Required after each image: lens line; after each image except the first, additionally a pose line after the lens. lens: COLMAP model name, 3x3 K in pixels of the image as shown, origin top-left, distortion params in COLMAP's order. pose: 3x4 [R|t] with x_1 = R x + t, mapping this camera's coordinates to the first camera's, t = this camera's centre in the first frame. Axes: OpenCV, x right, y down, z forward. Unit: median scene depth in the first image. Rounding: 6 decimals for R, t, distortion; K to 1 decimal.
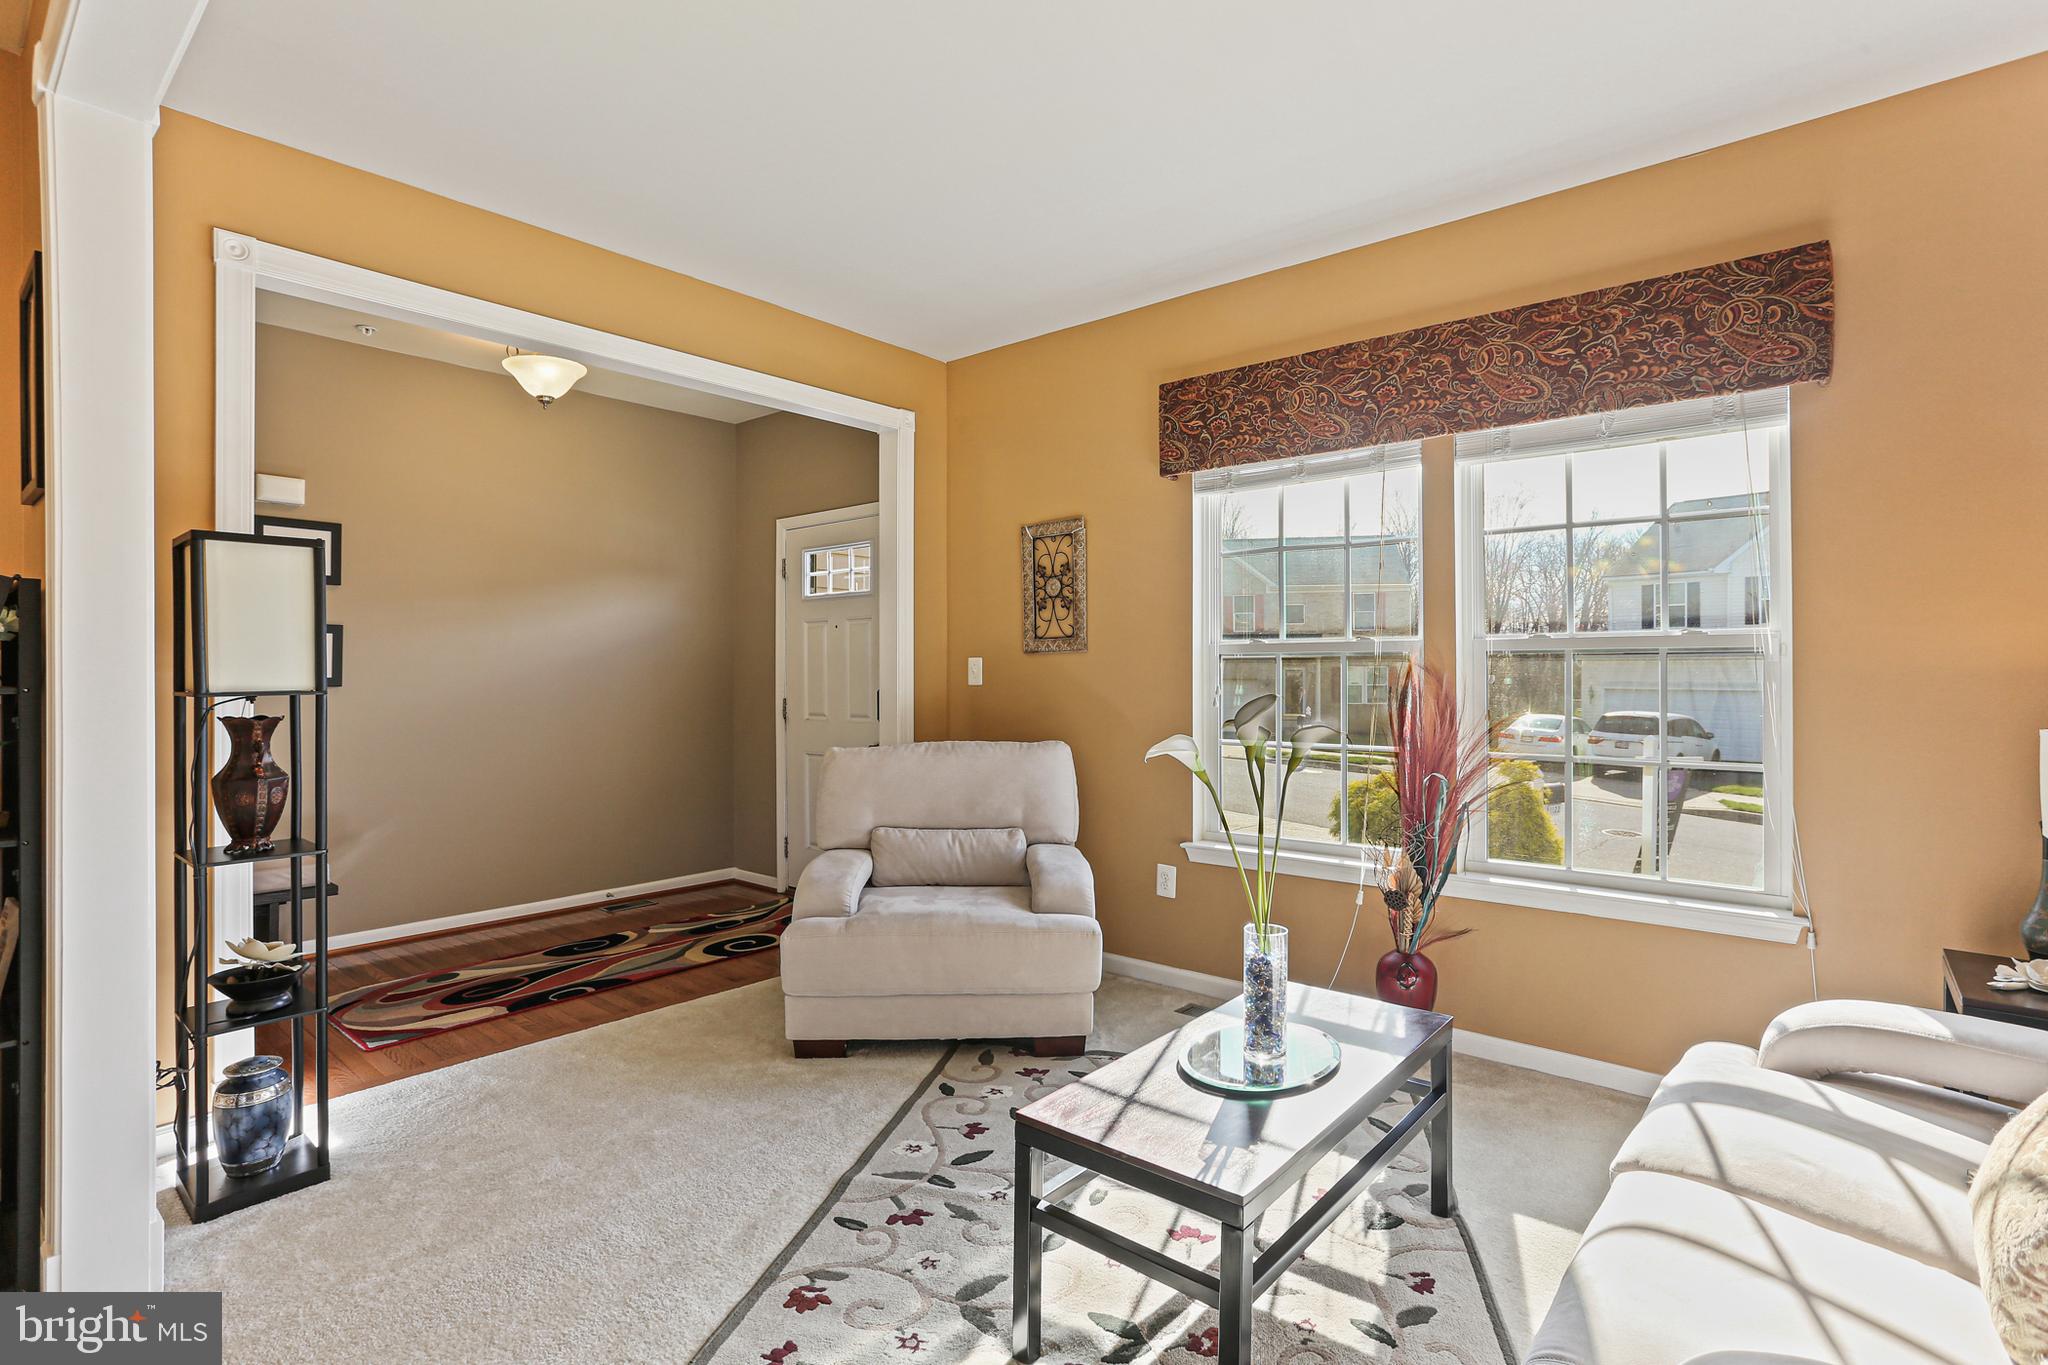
lens RADIAL K [[984.1, 0, 1028.0], [0, 984.1, 675.2], [0, 0, 1]] dist [-0.052255, 0.025292]
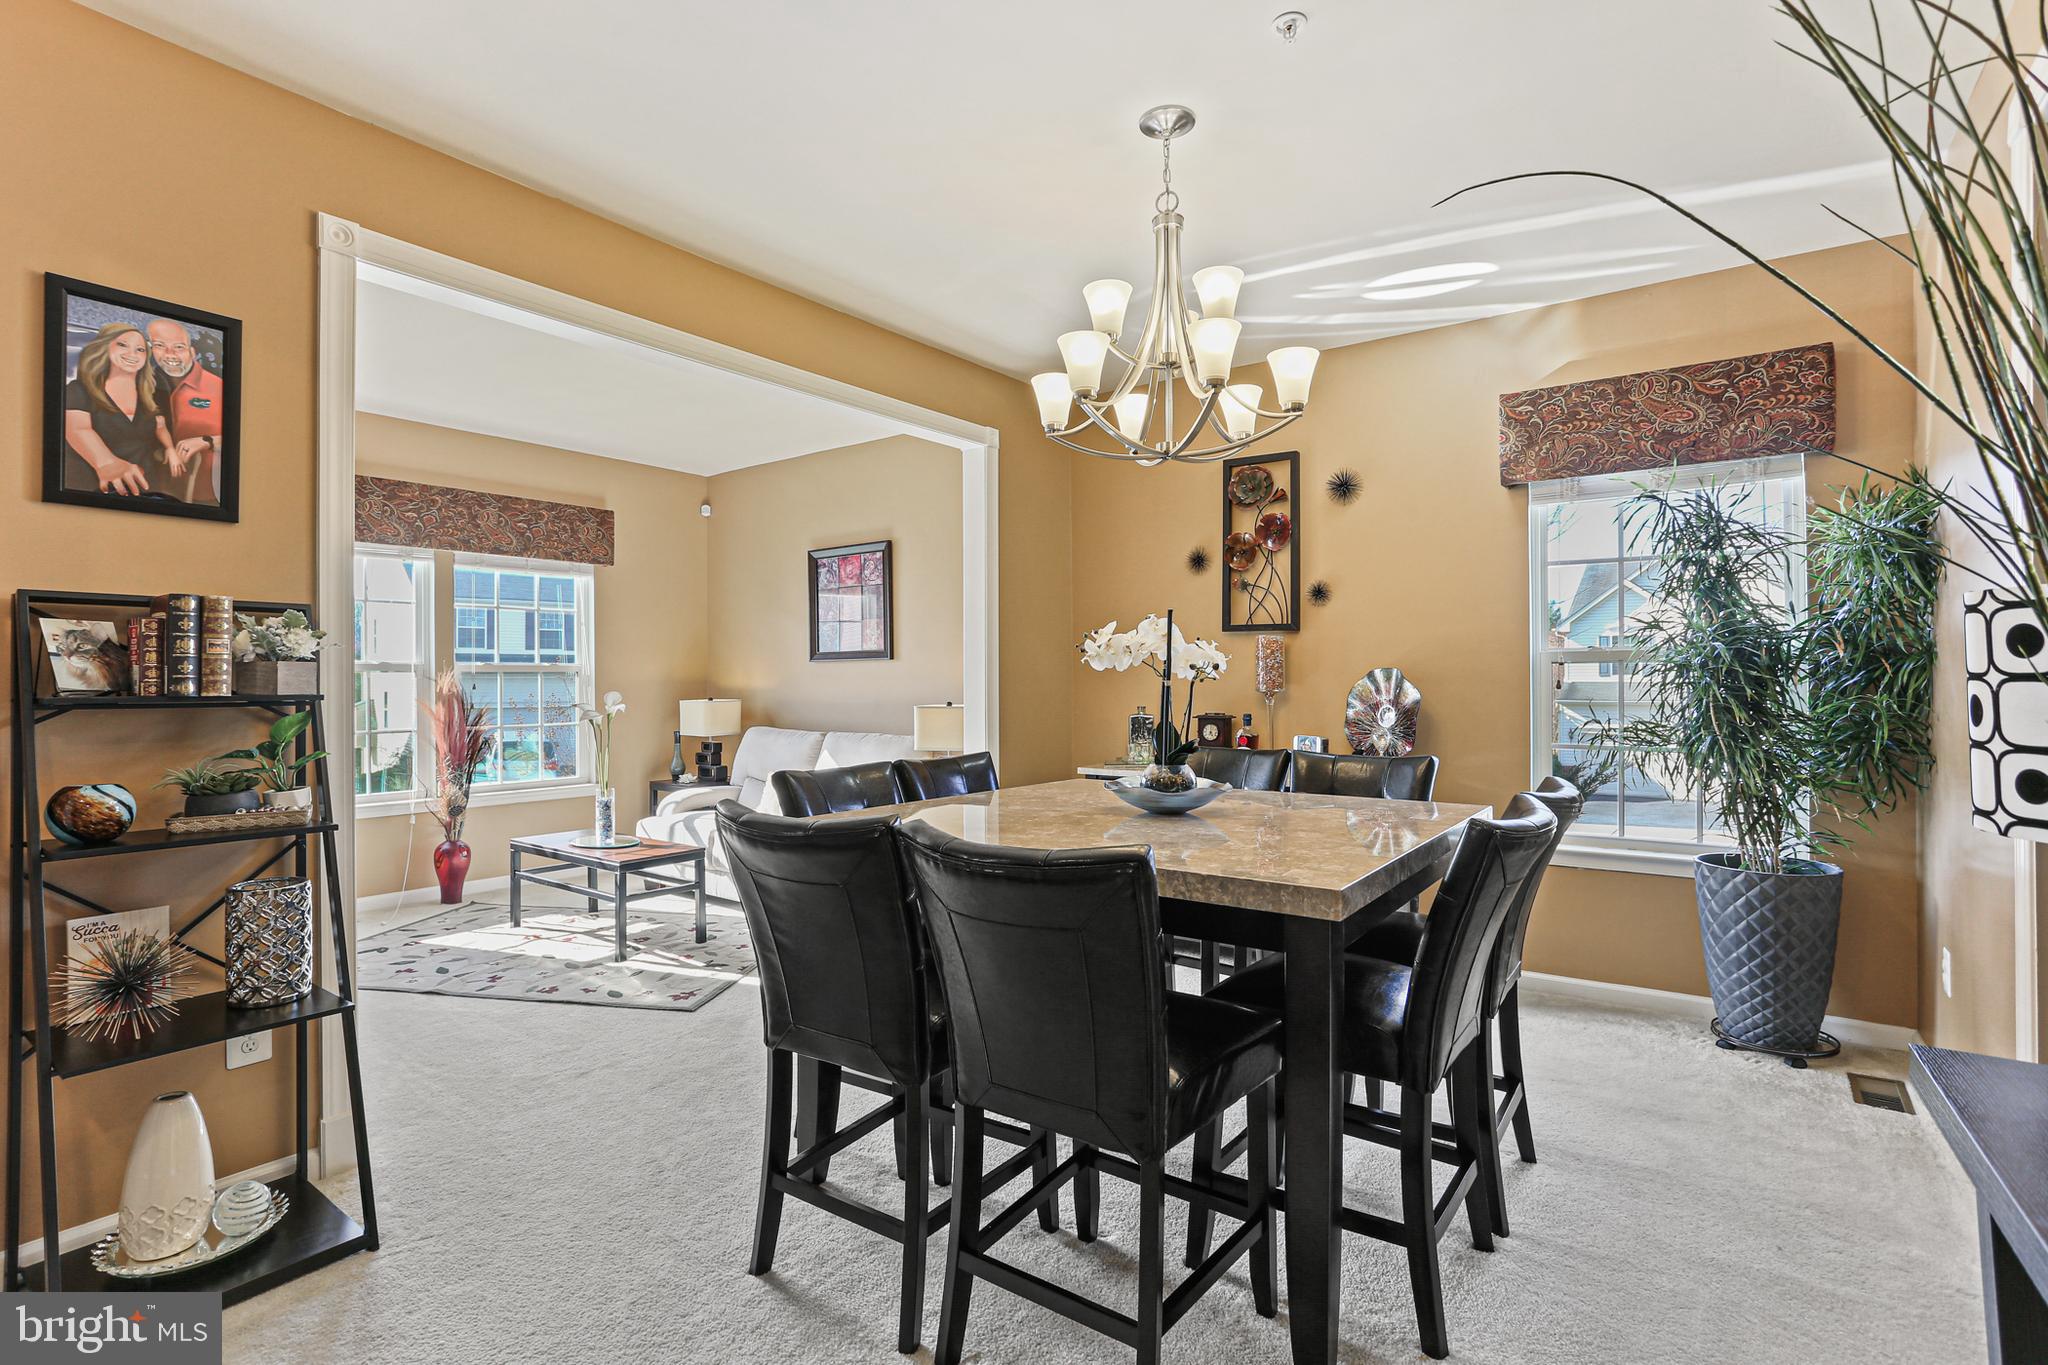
lens RADIAL K [[984.1, 0, 1028.0], [0, 984.1, 675.2], [0, 0, 1]] dist [-0.052255, 0.025292]
pose [[-0.075838, 0.004704, 0.997109, -2.051968], [0.006871, 0.999968, -0.004195, -0.003106], [-0.997097, 0.006533, -0.075867, 0.125273]]
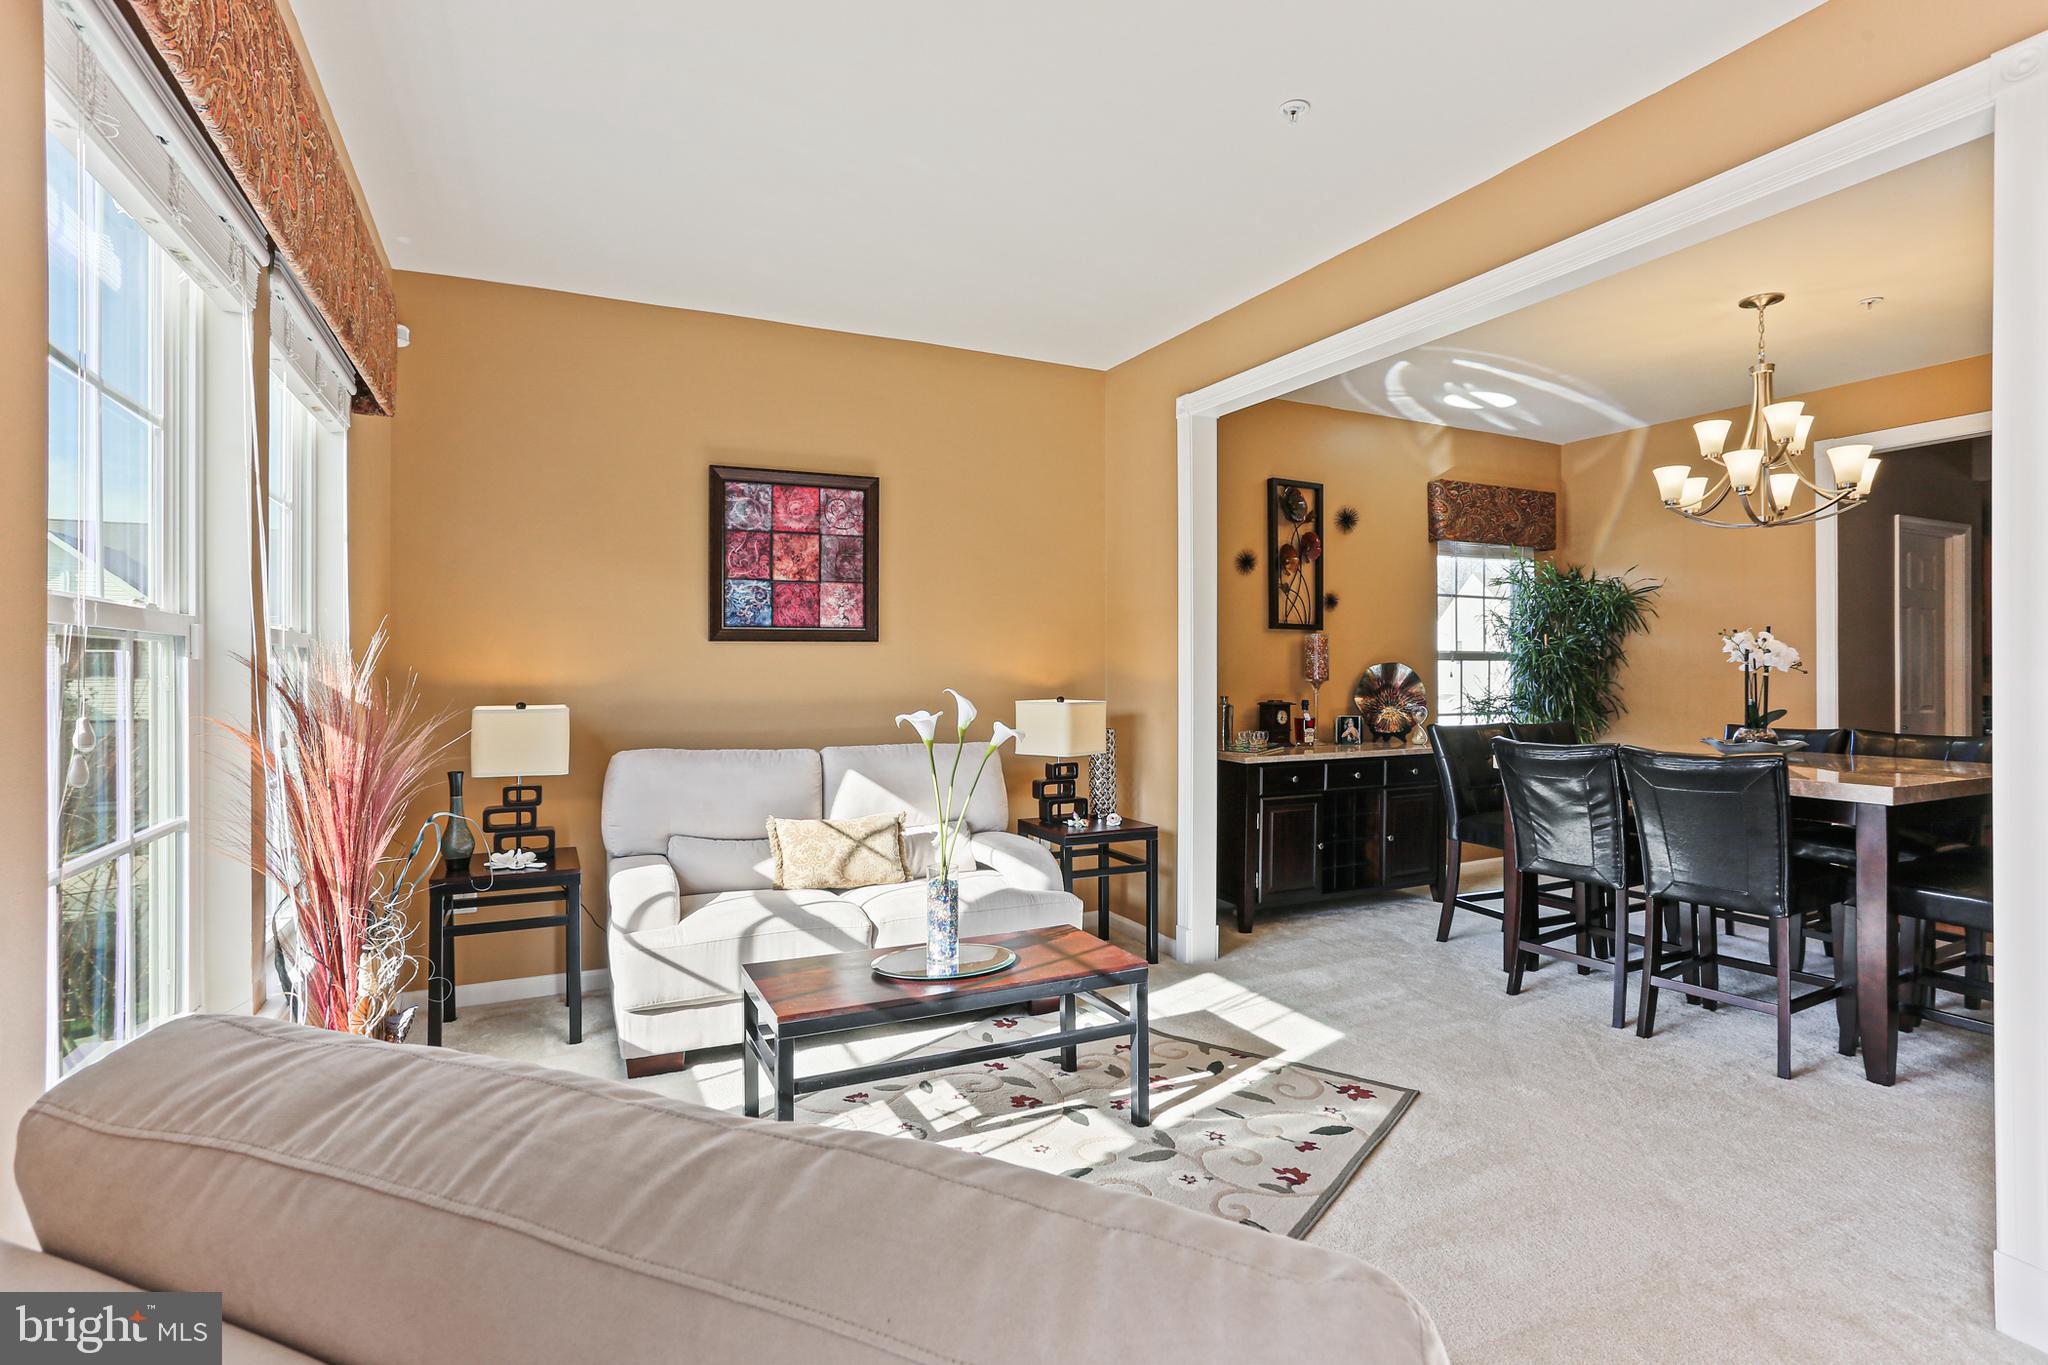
lens RADIAL K [[984.1, 0, 1028.0], [0, 984.1, 675.2], [0, 0, 1]] dist [-0.052255, 0.025292]
pose [[-0.915046, -0.000132, 0.403348, -0.368580], [0.004111, 0.999945, 0.009653, -0.011745], [-0.403328, 0.010491, -0.914996, 1.988939]]
